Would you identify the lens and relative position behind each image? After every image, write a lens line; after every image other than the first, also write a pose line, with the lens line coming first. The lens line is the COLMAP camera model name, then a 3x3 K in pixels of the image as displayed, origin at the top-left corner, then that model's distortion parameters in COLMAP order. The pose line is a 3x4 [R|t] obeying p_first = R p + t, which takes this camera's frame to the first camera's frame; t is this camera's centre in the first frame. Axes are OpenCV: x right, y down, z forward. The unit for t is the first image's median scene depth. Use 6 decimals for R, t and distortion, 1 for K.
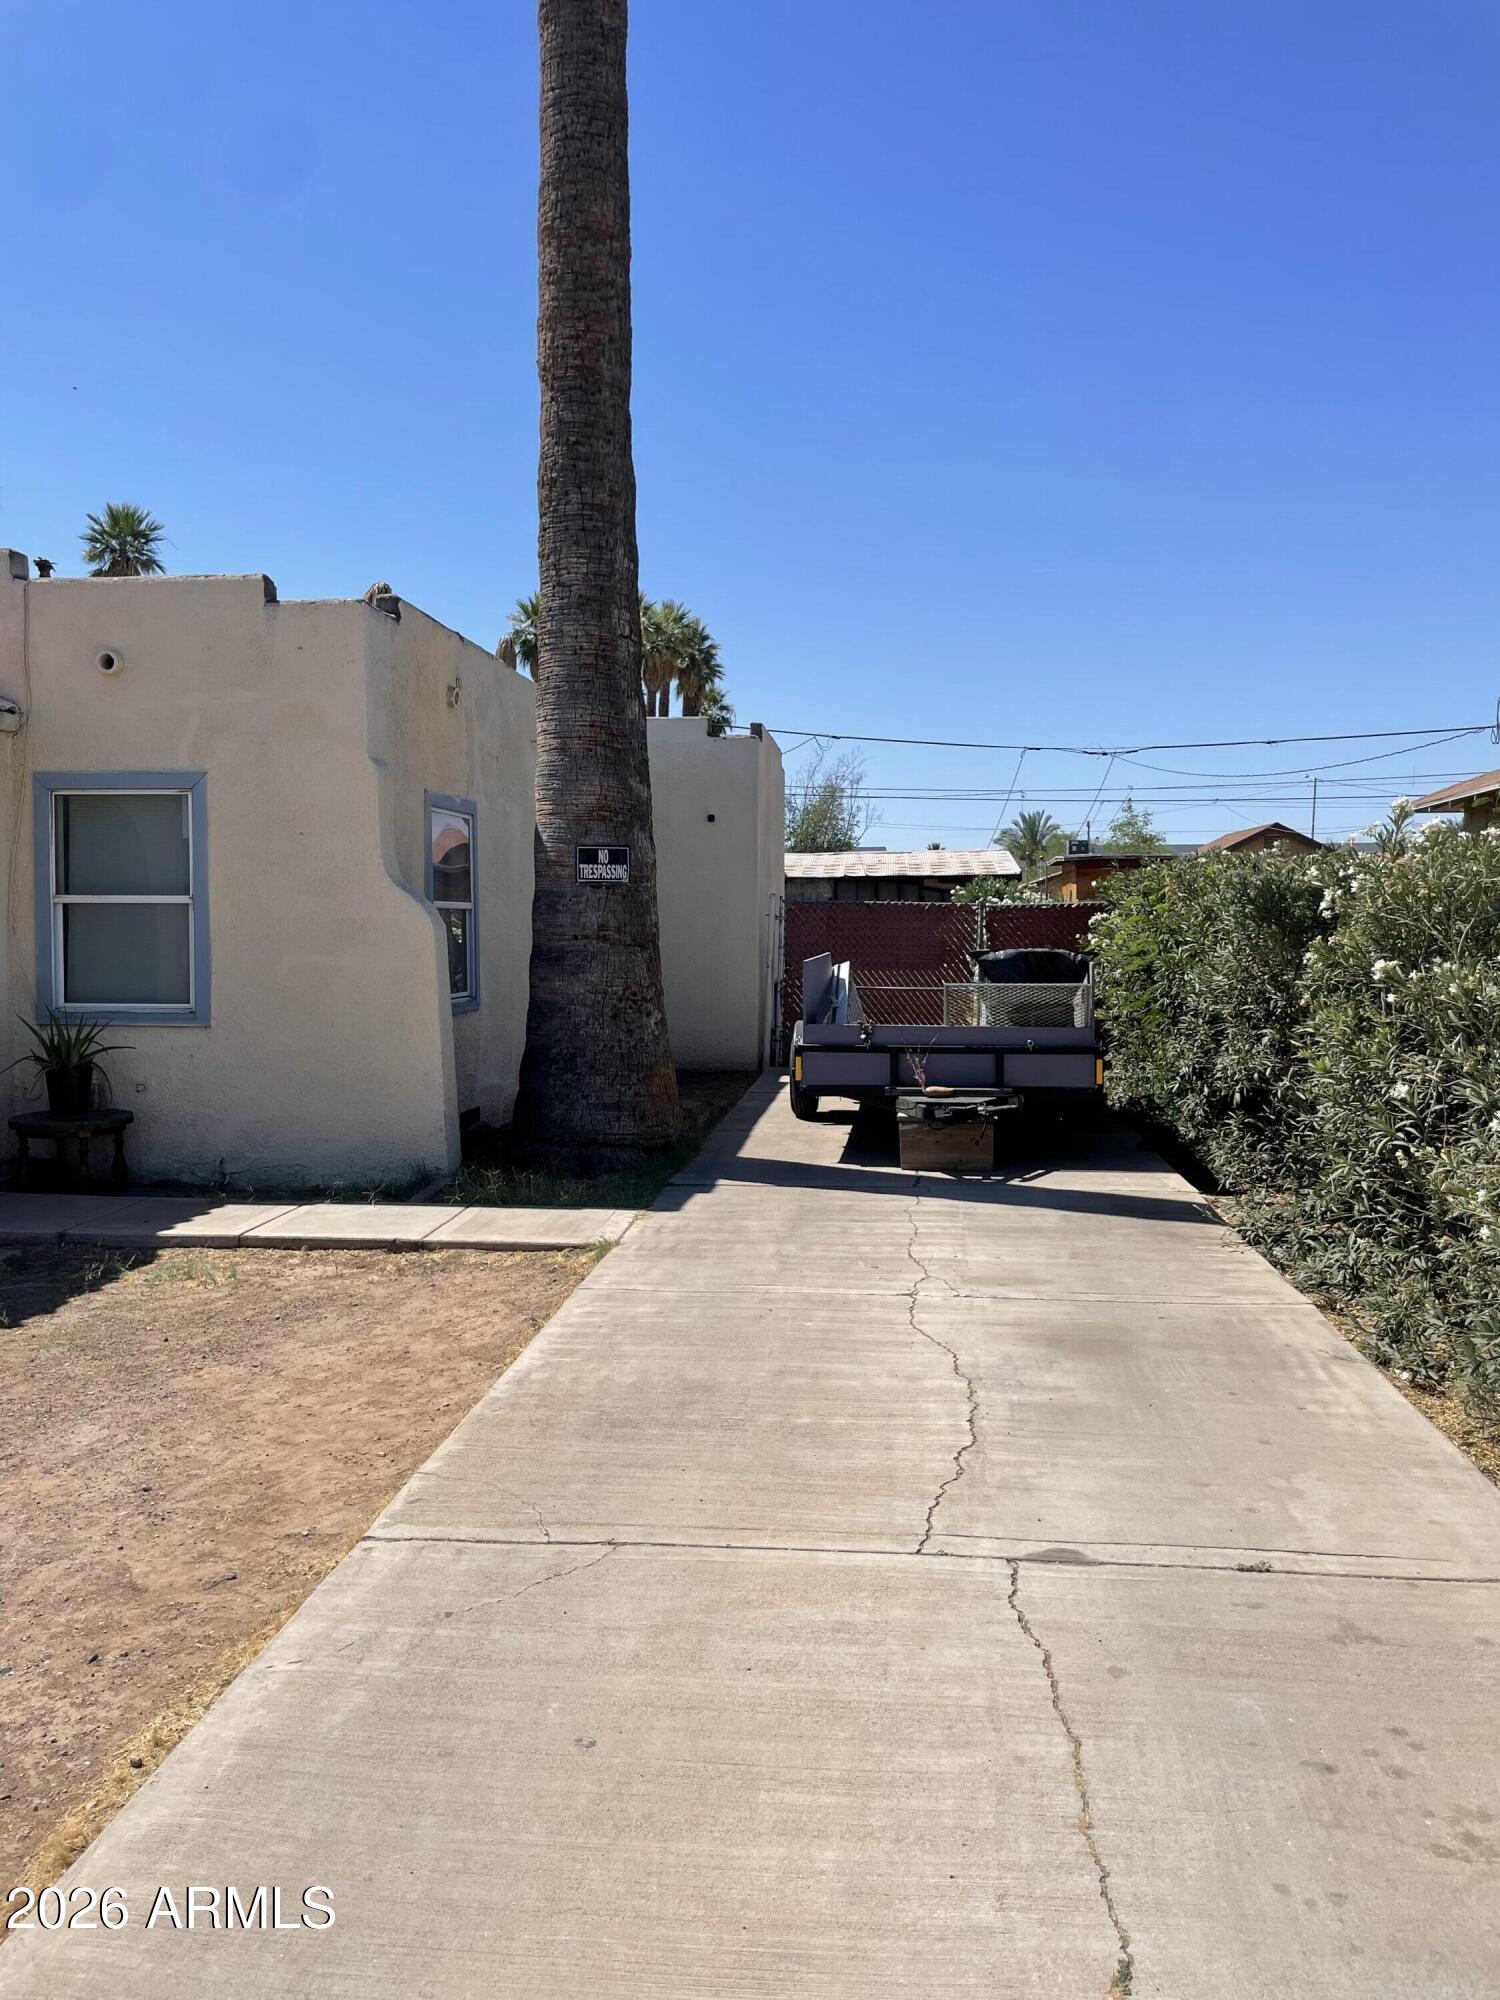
lens RADIAL K [[1518.4, 0, 750.6], [0, 1518.4, 983.0], [0, 0, 1]] dist [0.091602, -0.122834]
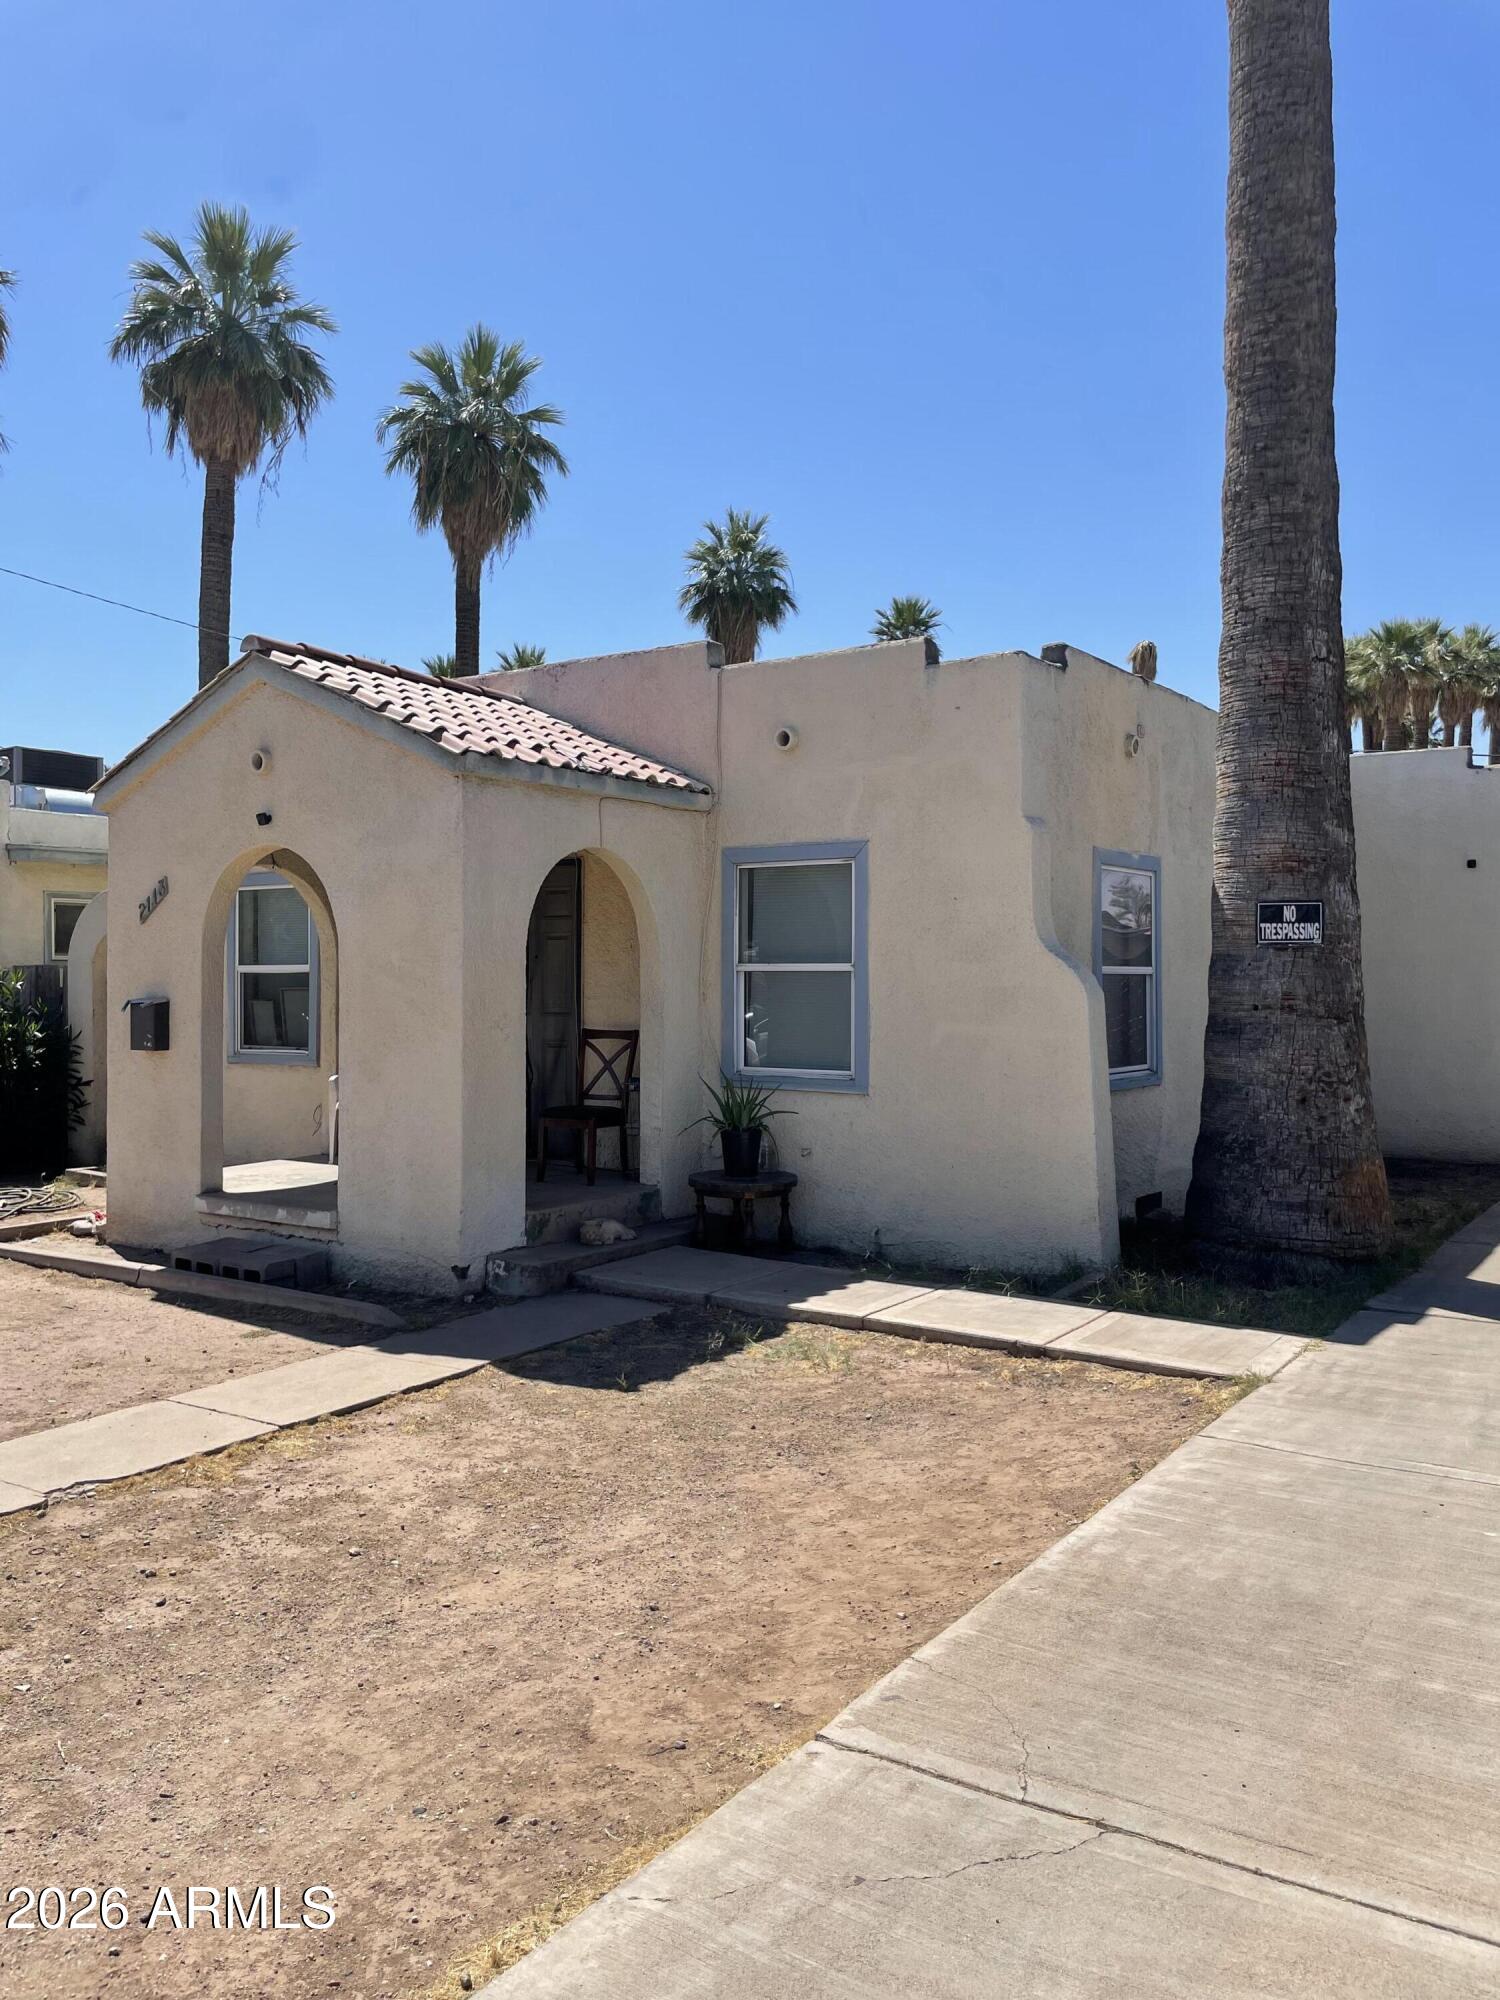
lens RADIAL K [[1518.4, 0, 762.9], [0, 1518.4, 981.3], [0, 0, 1]] dist [0.091602, -0.122834]
pose [[0.881608, 0.000422, -0.471982, 0.051612], [-0.019135, 0.999209, -0.034849, -0.009362], [0.471594, 0.039754, 0.880919, 0.097437]]
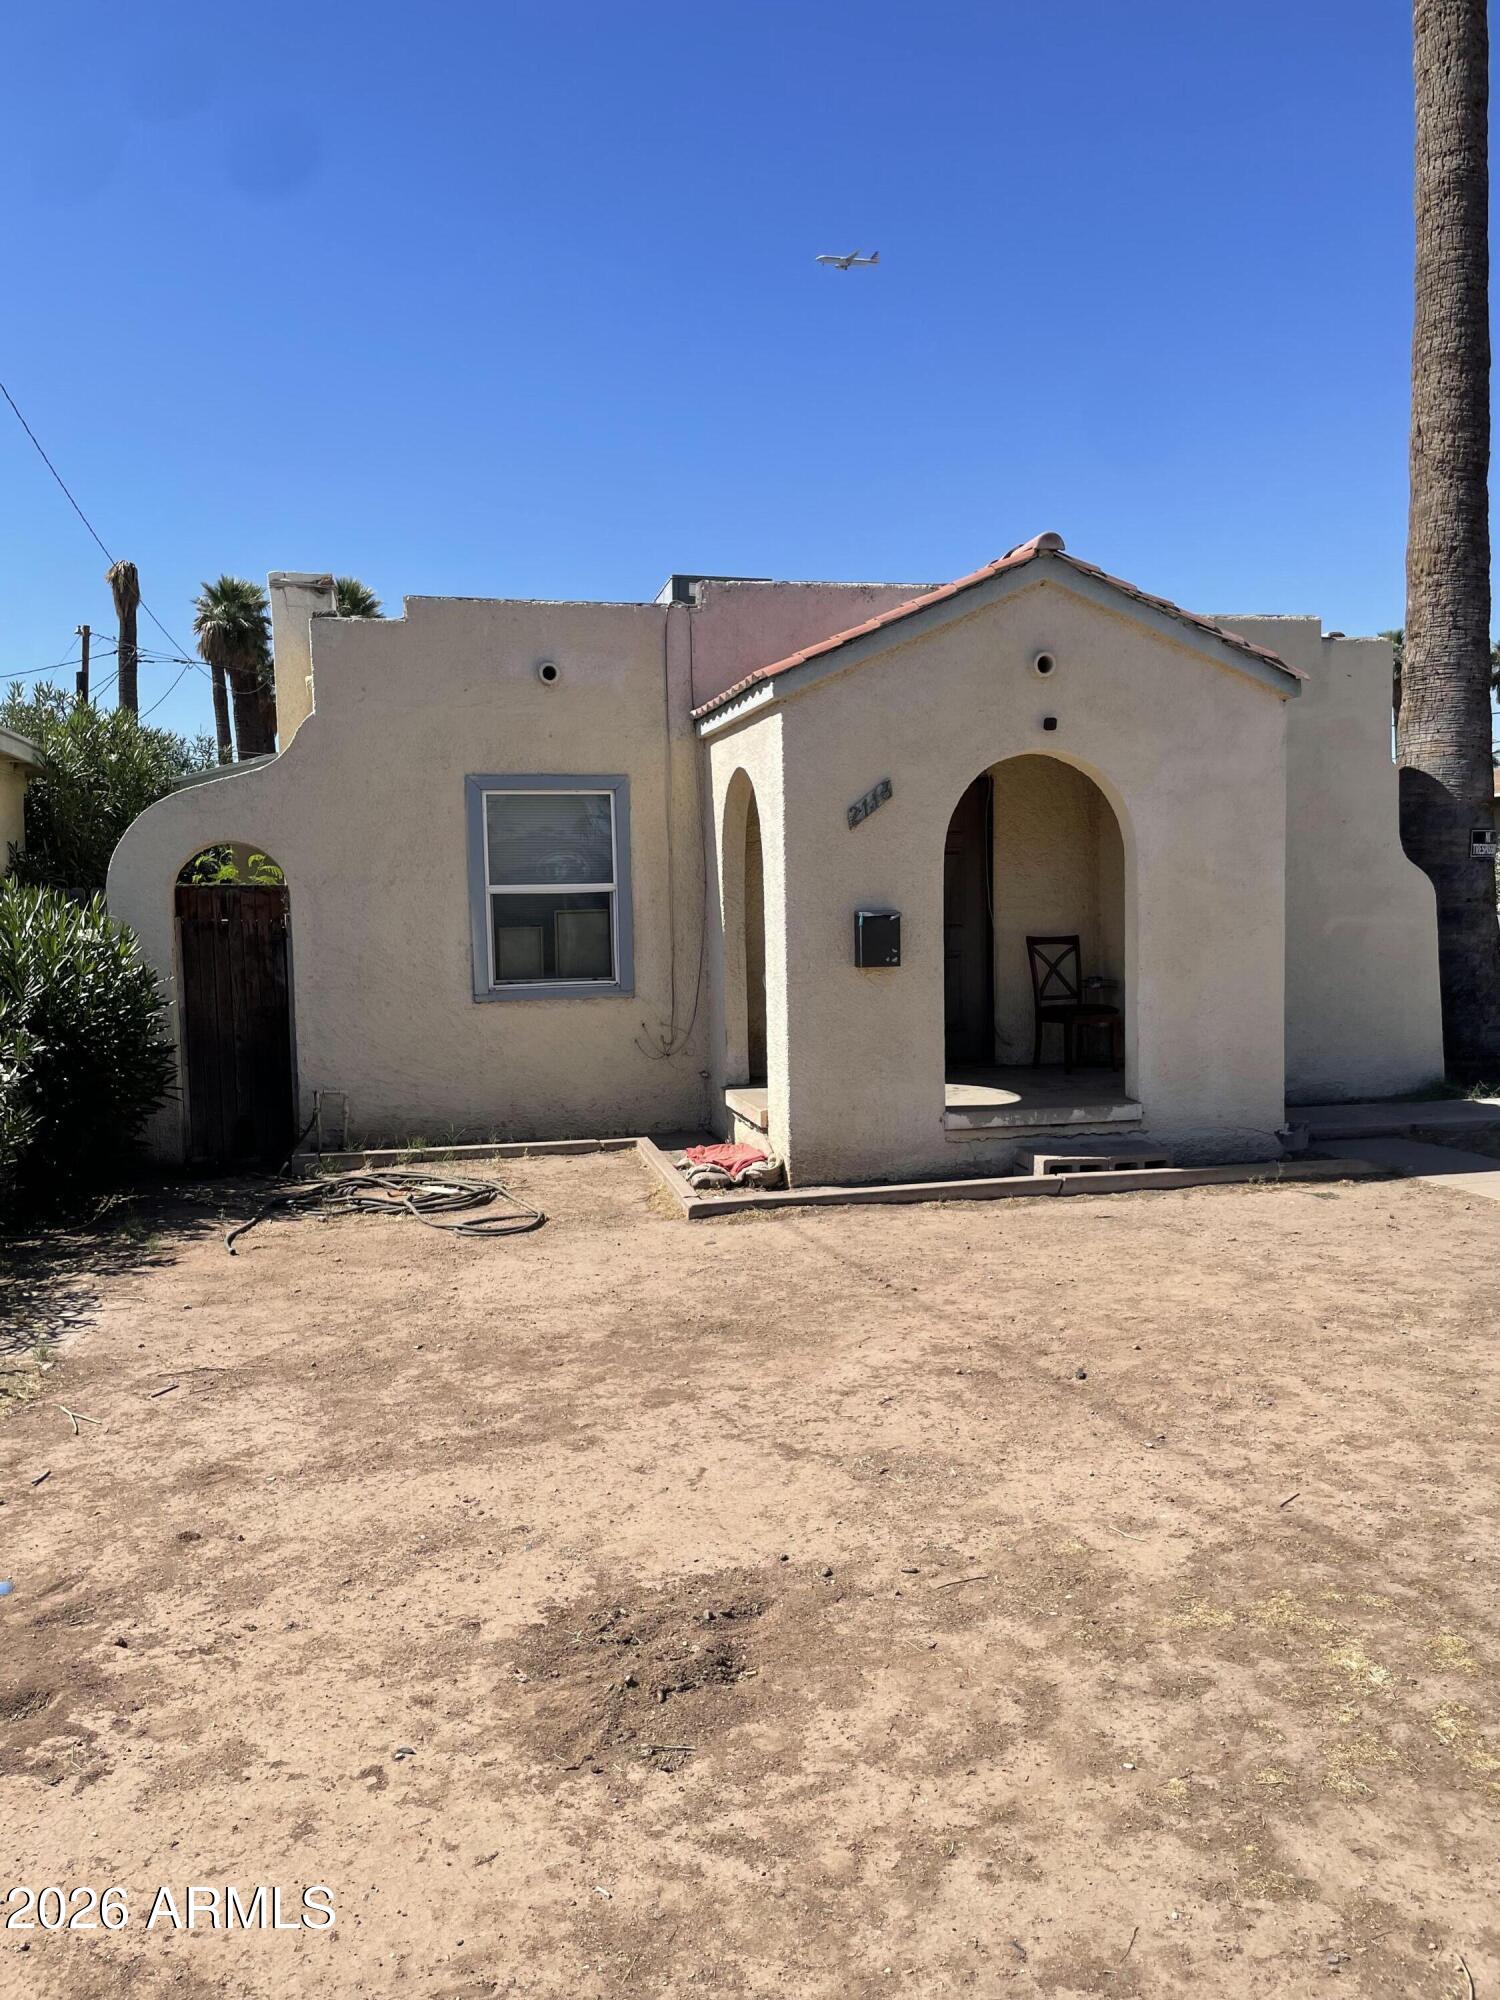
lens RADIAL K [[1518.4, 0, 746.4], [0, 1518.4, 1014.7], [0, 0, 1]] dist [0.091602, -0.122834]
pose [[0.946632, -0.042828, 0.319458, -1.161755], [0.035895, 0.998975, 0.027563, 0.009591], [-0.320311, -0.014625, 0.947200, -0.051654]]
